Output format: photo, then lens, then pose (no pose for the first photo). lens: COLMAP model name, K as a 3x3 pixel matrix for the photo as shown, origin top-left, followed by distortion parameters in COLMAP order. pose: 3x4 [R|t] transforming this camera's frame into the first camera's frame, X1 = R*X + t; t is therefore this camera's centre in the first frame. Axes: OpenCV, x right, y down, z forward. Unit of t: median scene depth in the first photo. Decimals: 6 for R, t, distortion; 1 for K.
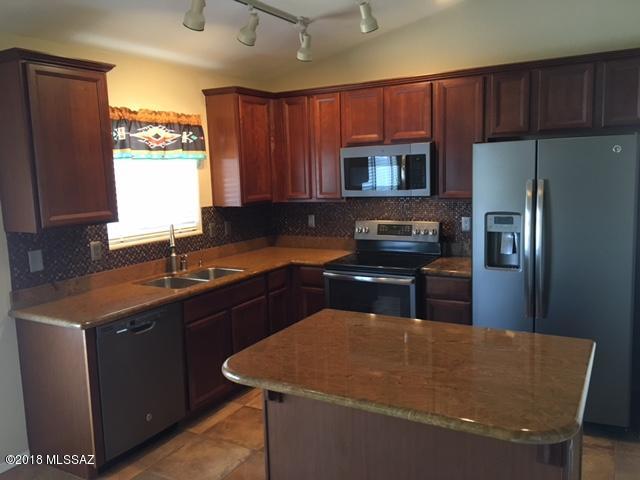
lens RADIAL K [[541.9, 0, 320.0], [0, 541.9, 240.0], [0, 0, 1]] dist [0.080292, -0.106444]
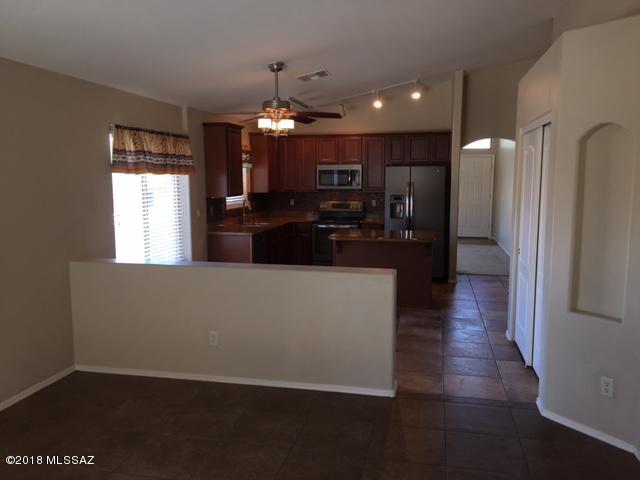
lens RADIAL K [[541.9, 0, 320.0], [0, 541.9, 240.0], [0, 0, 1]] dist [0.080292, -0.106444]
pose [[0.949721, -0.001397, 0.313094, -0.609724], [0.006815, 0.999845, -0.016211, 0.150298], [-0.313022, 0.017529, 0.949584, -0.965457]]
